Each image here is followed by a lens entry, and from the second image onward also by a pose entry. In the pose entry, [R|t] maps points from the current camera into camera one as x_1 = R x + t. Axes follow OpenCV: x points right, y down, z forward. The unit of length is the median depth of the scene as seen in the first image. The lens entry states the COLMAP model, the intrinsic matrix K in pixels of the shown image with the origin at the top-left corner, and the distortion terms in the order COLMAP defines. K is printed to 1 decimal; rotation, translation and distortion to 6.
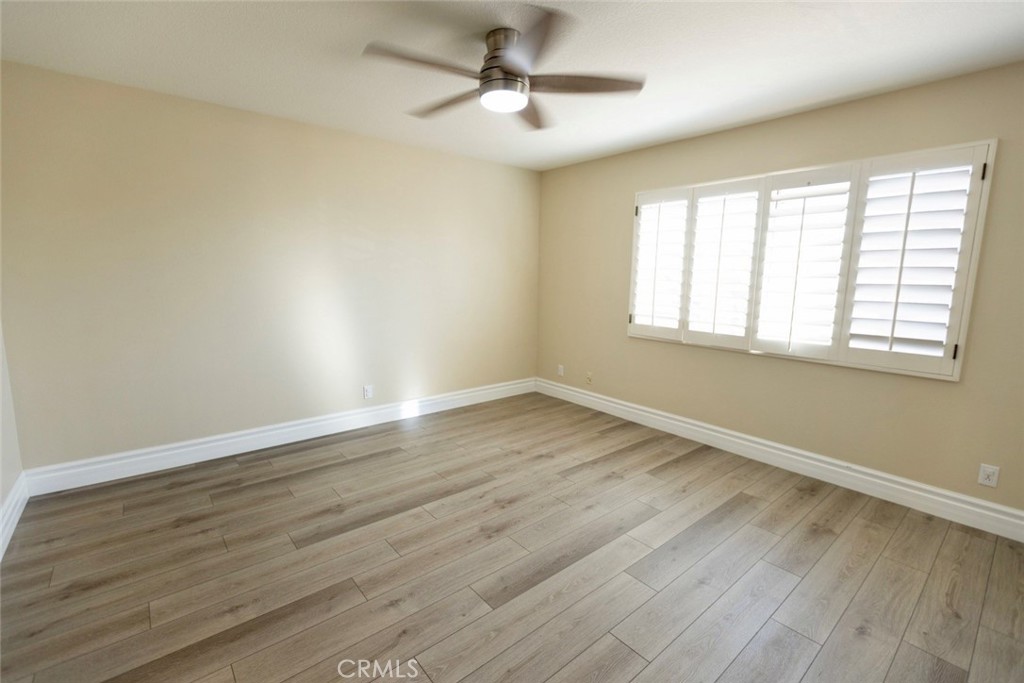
lens RADIAL K [[451.7, 0, 507.6], [0, 451.7, 341.6], [0, 0, 1]] dist [-0.000390, -0.001500]
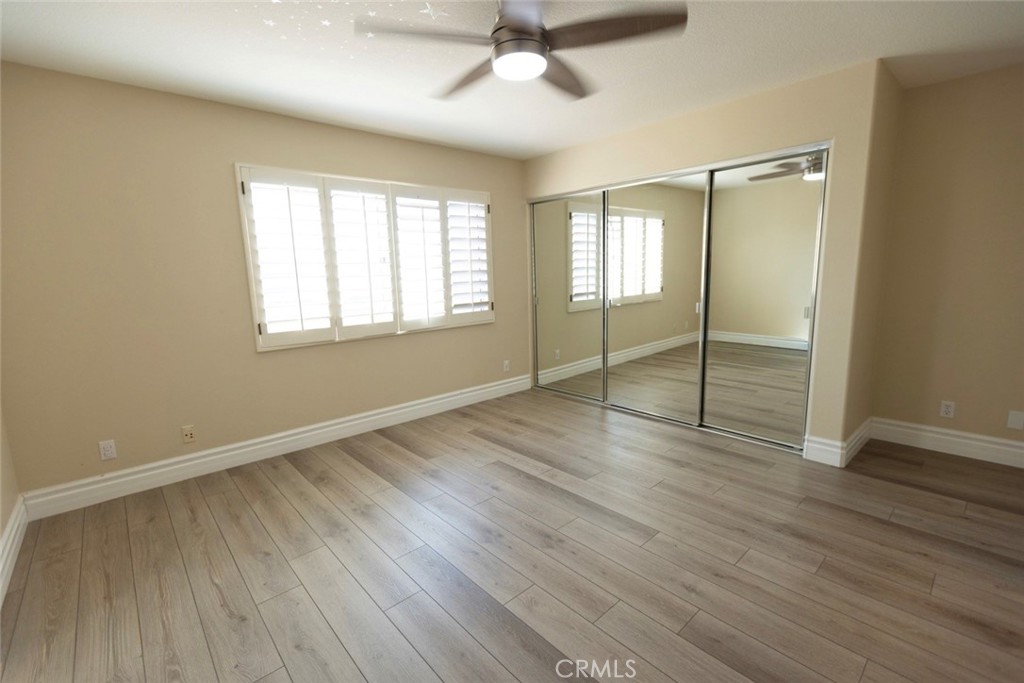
lens RADIAL K [[451.7, 0, 511.4], [0, 451.7, 339.1], [0, 0, 1]] dist [-0.000390, -0.001500]
pose [[-0.048270, -0.164397, 0.985212, -0.692736], [0.175983, 0.969532, 0.170403, -0.120677], [-0.983209, 0.181606, -0.017868, 0.804413]]
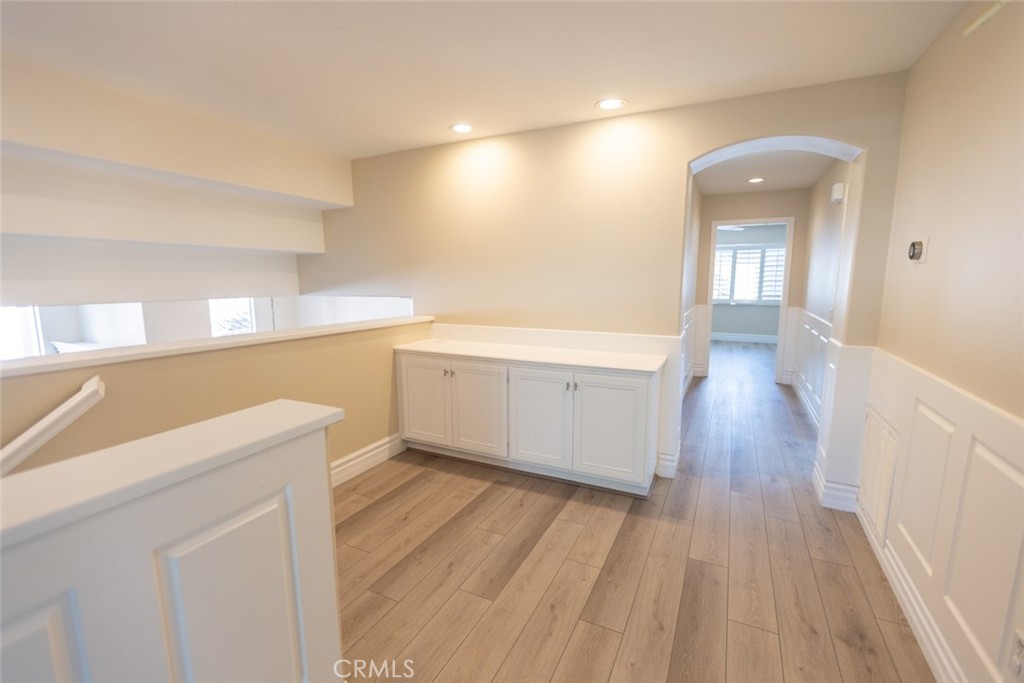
lens RADIAL K [[451.7, 0, 516.3], [0, 451.7, 342.5], [0, 0, 1]] dist [-0.000390, -0.001500]
pose [[0.909366, -0.072334, 0.409661, -2.127811], [0.071576, 0.997287, 0.017208, 0.131841], [-0.409794, 0.013674, 0.912076, -1.198893]]
